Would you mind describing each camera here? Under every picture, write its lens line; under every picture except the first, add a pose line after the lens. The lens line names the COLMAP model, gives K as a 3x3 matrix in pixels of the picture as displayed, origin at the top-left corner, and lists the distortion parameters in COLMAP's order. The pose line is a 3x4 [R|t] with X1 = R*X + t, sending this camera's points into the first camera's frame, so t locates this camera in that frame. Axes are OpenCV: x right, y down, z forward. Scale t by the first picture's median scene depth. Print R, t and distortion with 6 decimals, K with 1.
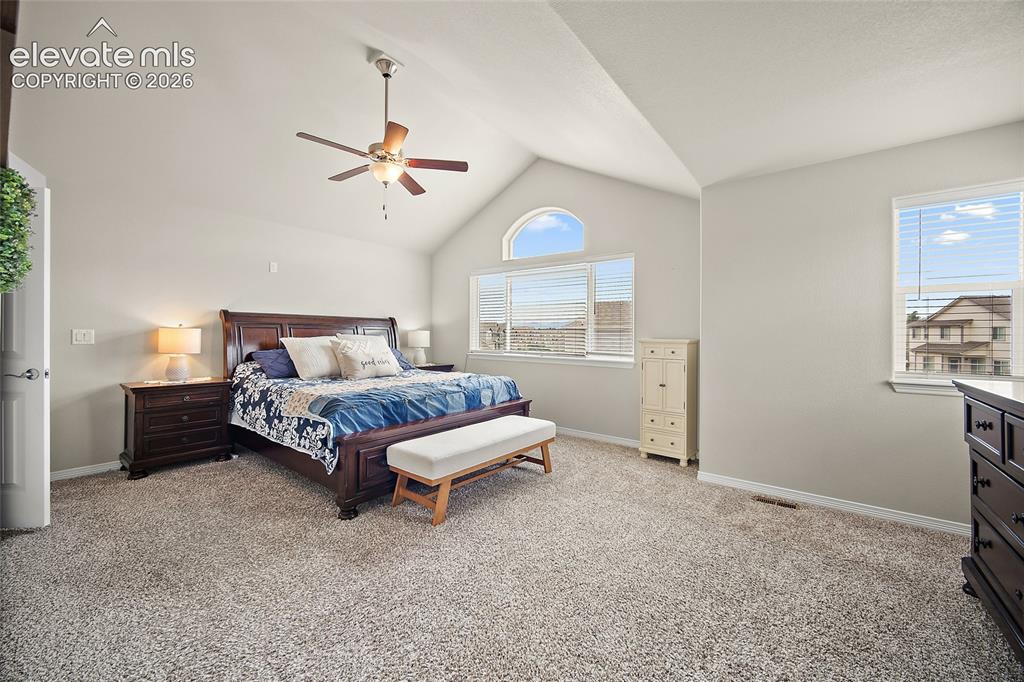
lens RADIAL K [[402.6, 0, 509.6], [0, 402.6, 337.2], [0, 0, 1]] dist [-0.002318, 0.000156]
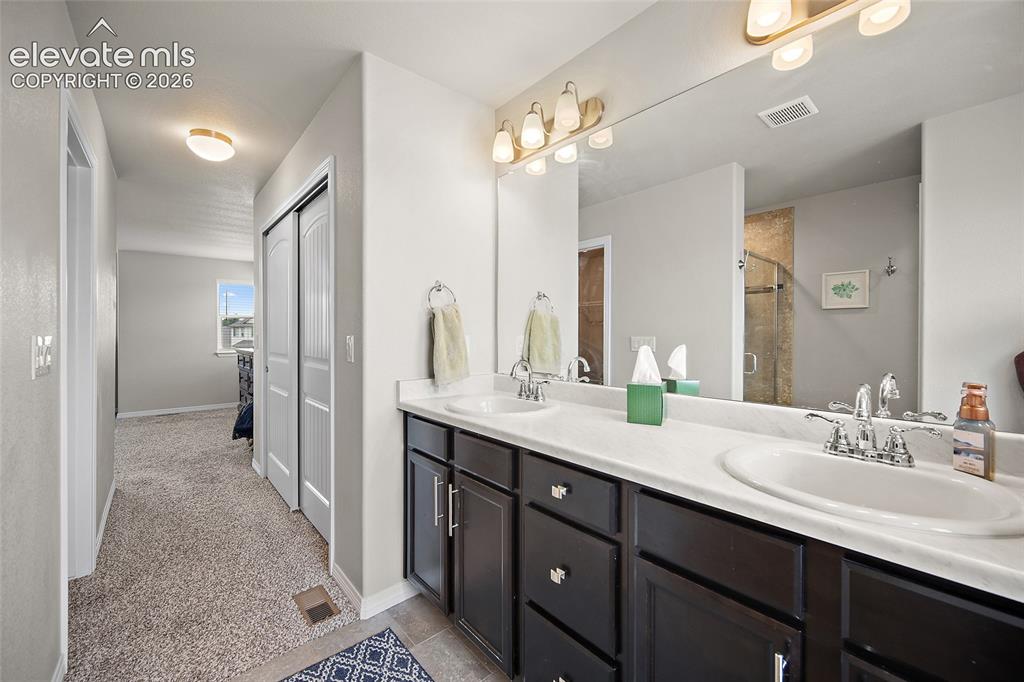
lens RADIAL K [[403.9, 0, 508.1], [0, 403.9, 333.8], [0, 0, 1]] dist [-0.003350, 0.000595]
pose [[0.185281, -0.006869, 0.982662, -0.827557], [0.013914, 0.999894, 0.004366, 0.004028], [-0.982587, 0.012864, 0.185356, -0.874241]]
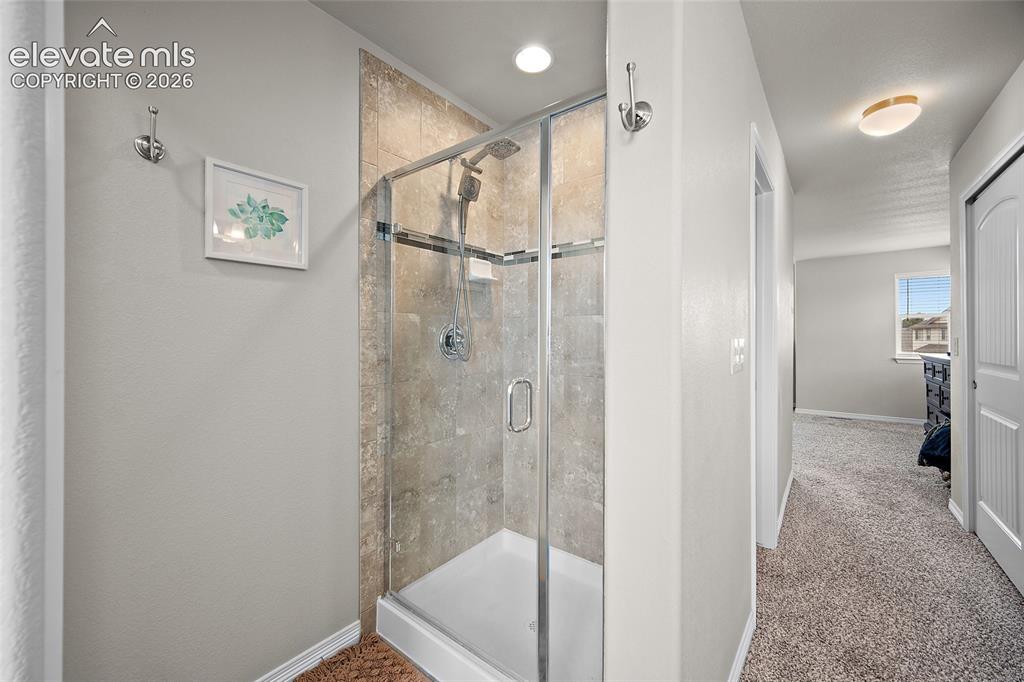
lens RADIAL K [[402.6, 0, 509.6], [0, 402.6, 337.2], [0, 0, 1]] dist [-0.002318, 0.000156]
pose [[0.999951, -0.009012, -0.004087, -0.801321], [0.008957, 0.999872, -0.013243, 0.003867], [0.004206, 0.013206, 0.999904, -0.840362]]
